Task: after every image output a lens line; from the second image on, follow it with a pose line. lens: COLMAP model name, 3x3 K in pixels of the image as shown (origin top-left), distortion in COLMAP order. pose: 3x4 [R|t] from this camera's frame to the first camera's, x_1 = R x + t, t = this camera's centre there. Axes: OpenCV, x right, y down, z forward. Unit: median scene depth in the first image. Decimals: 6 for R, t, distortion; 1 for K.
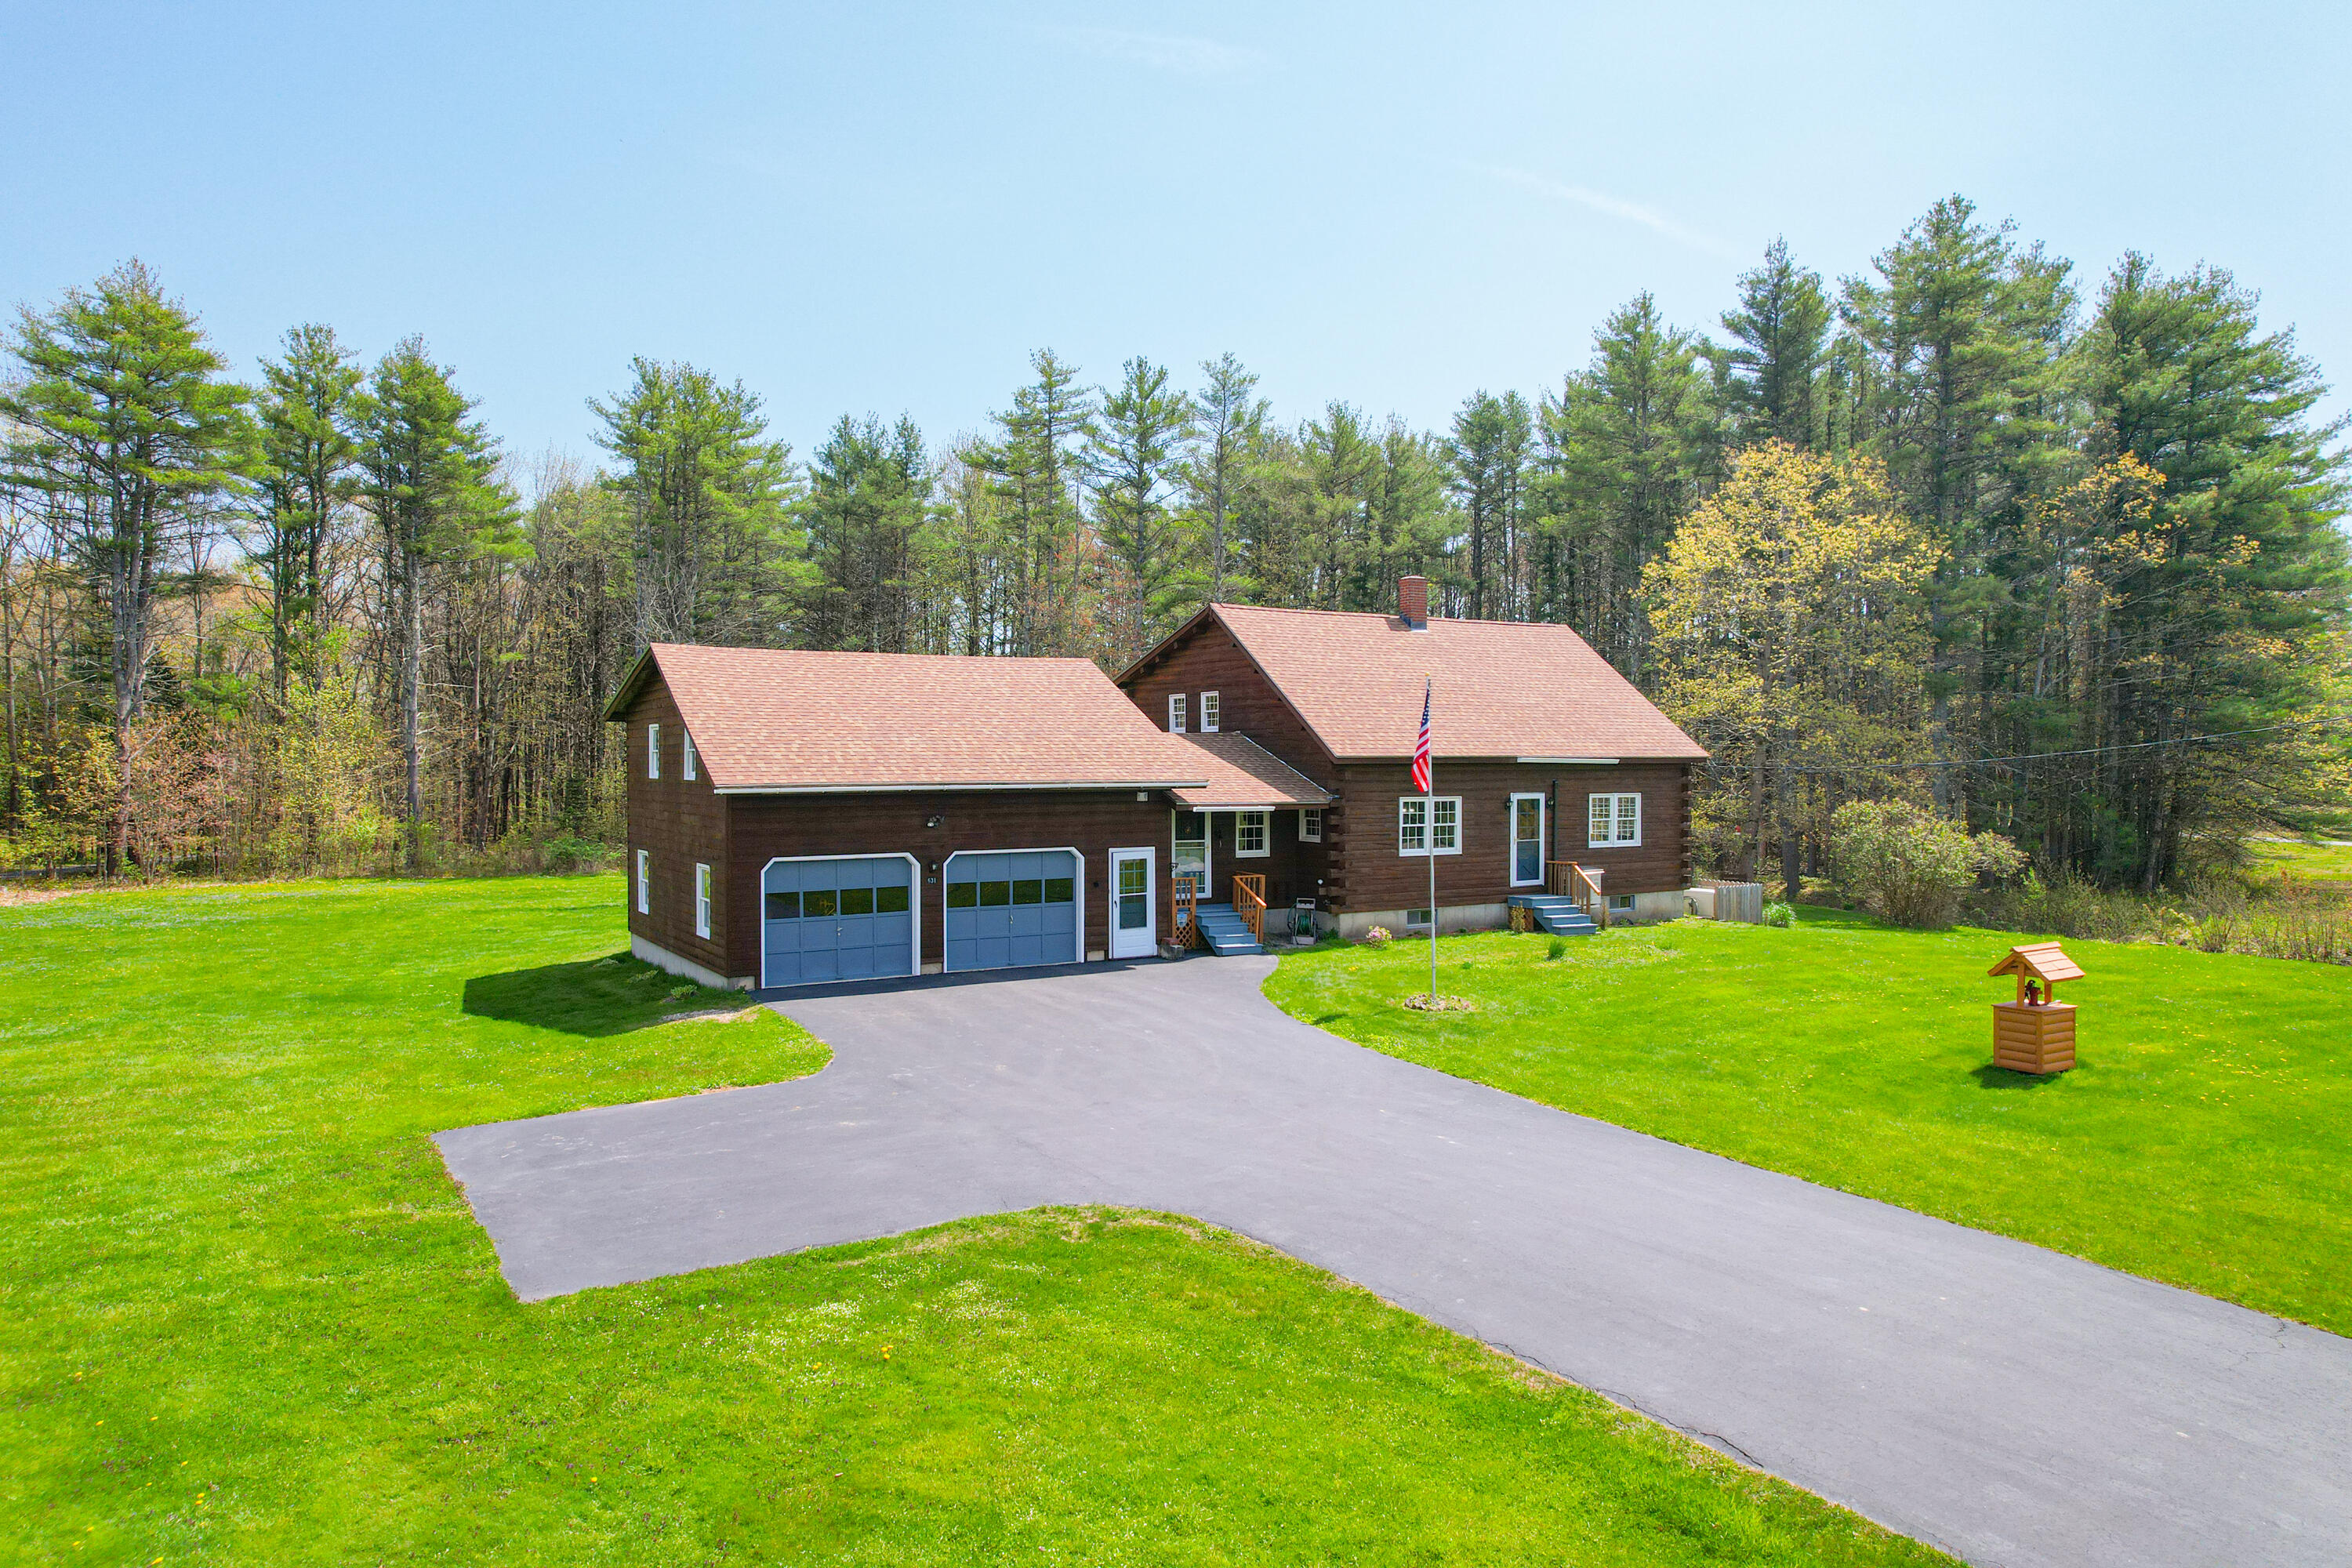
lens RADIAL K [[1506.8, 0, 1176.0], [0, 1506.8, 784.0], [0, 0, 1]] dist [-0.063563, 0.050368]
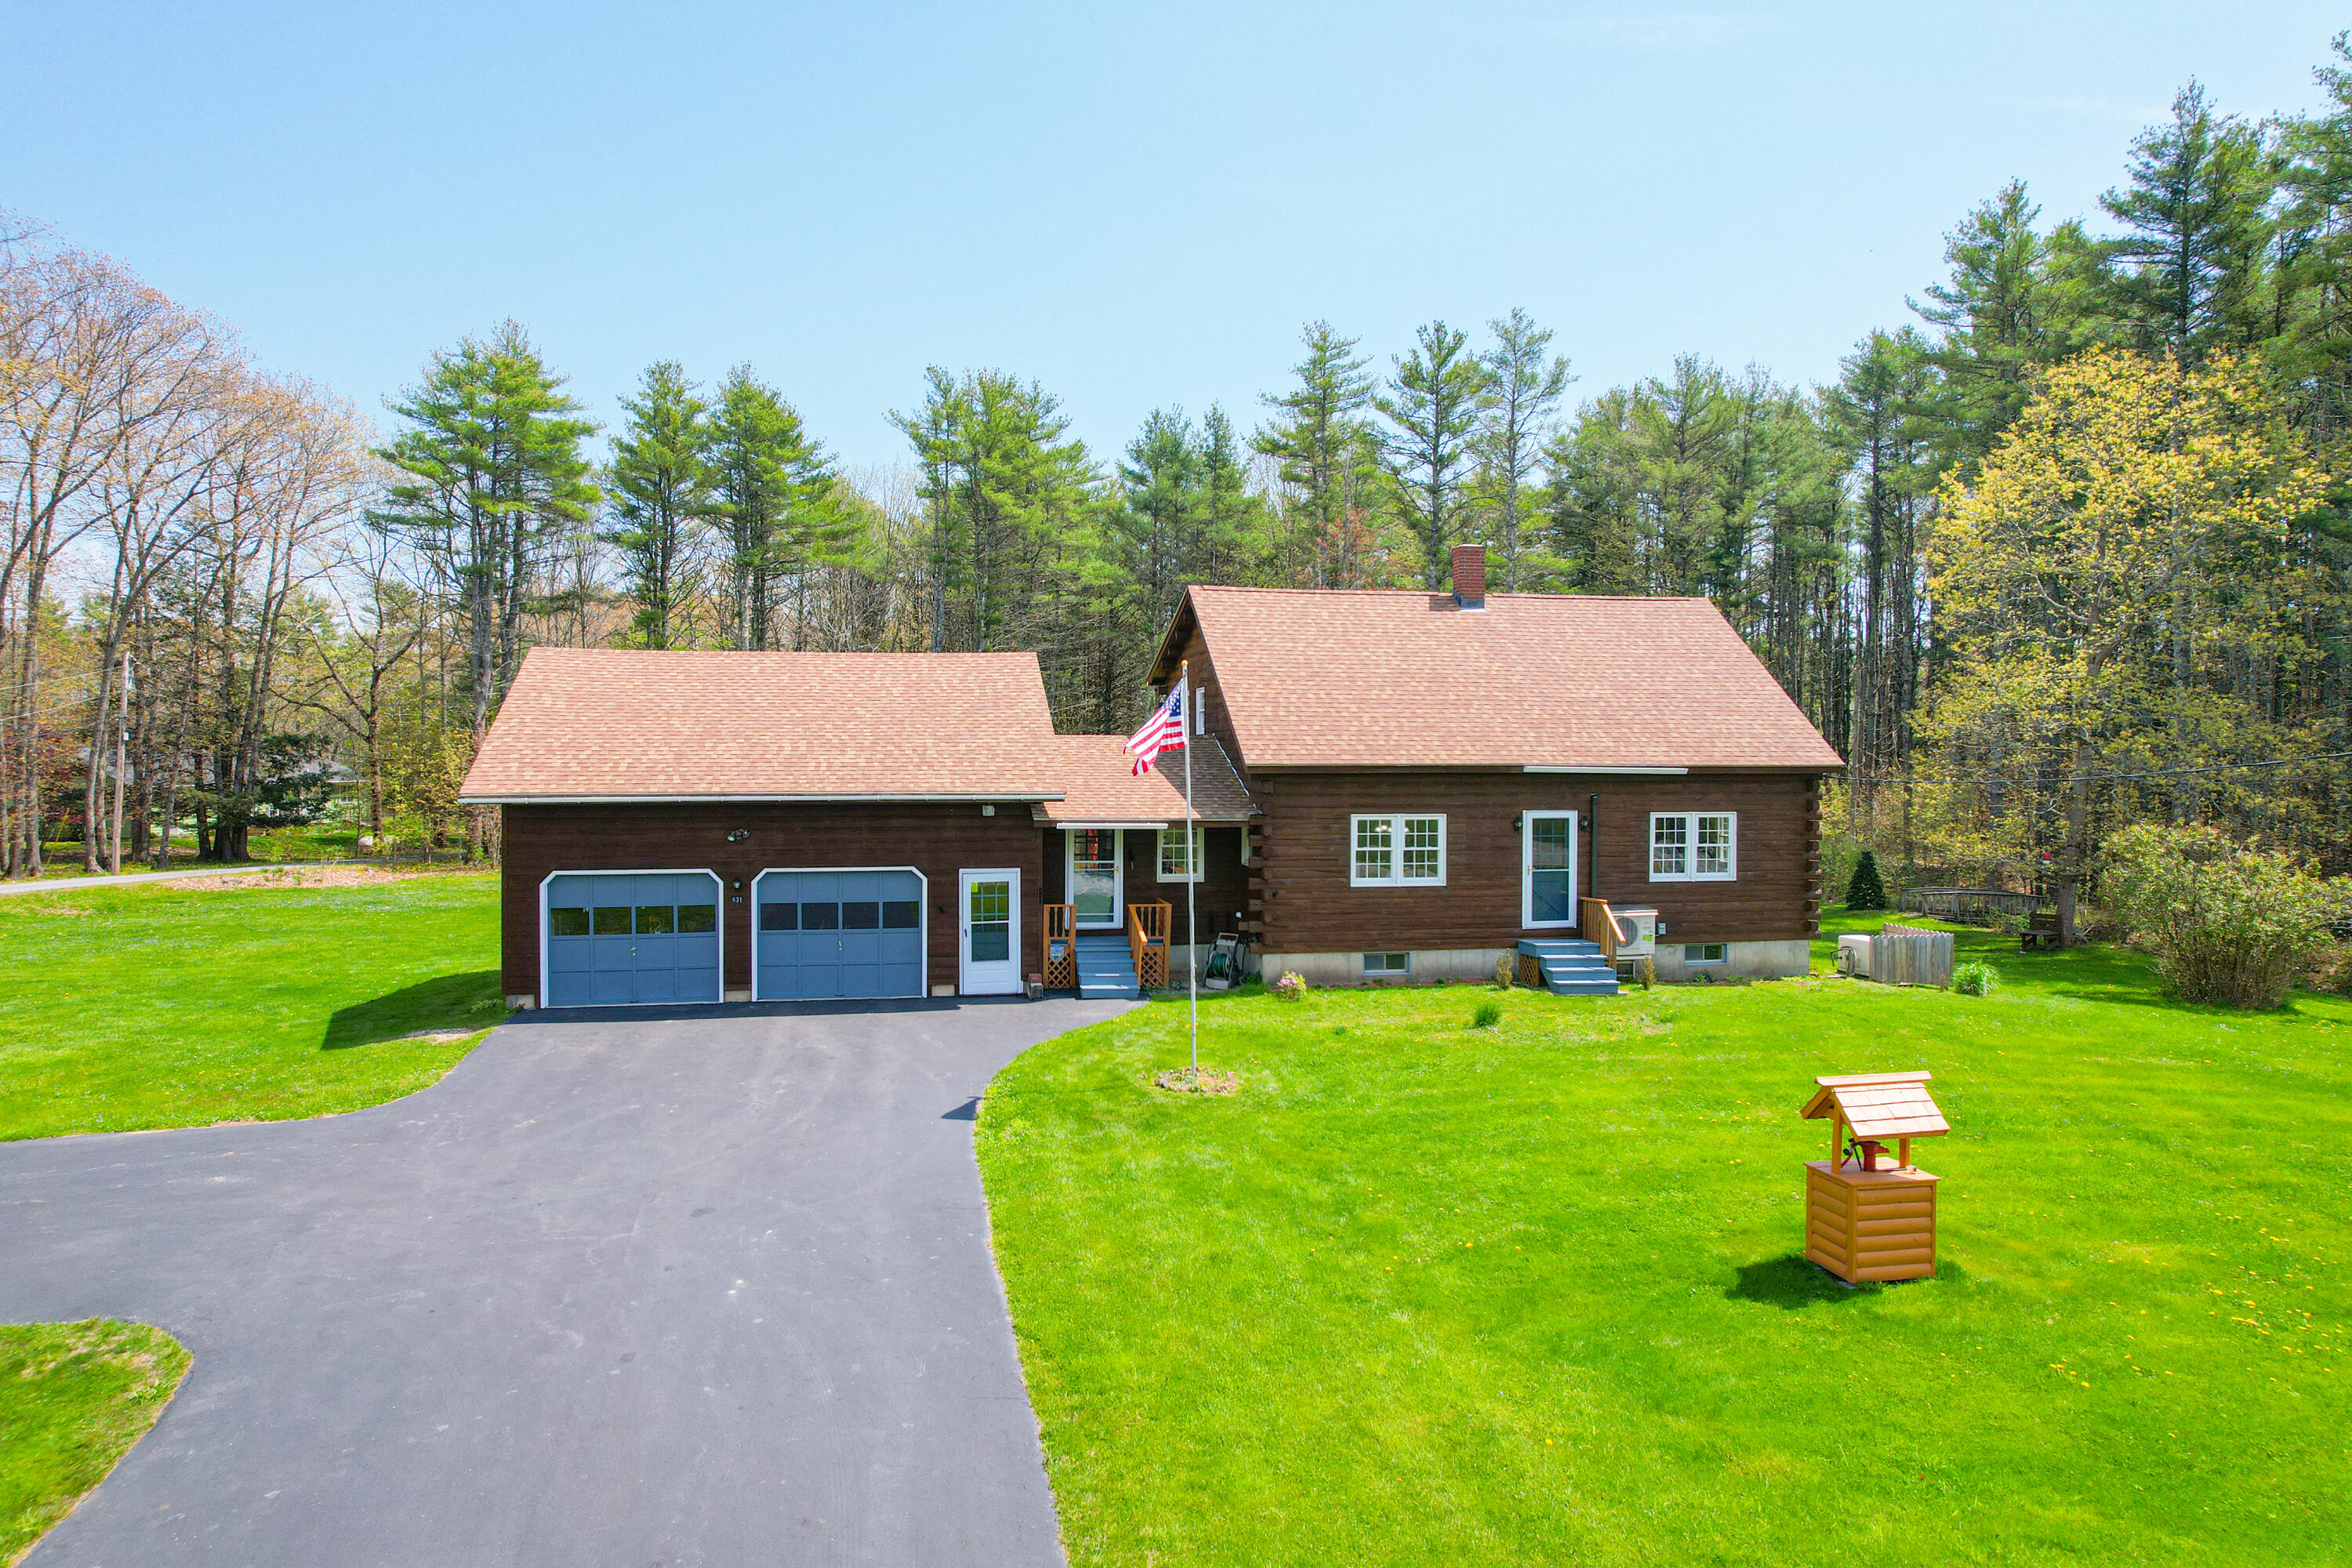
lens RADIAL K [[1506.8, 0, 1176.0], [0, 1506.8, 784.0], [0, 0, 1]] dist [-0.063563, 0.050368]
pose [[0.939377, 0.008903, -0.342770, 0.330270], [-0.008092, 0.999960, 0.003797, -0.009780], [0.342790, -0.000794, 0.939412, 0.194072]]
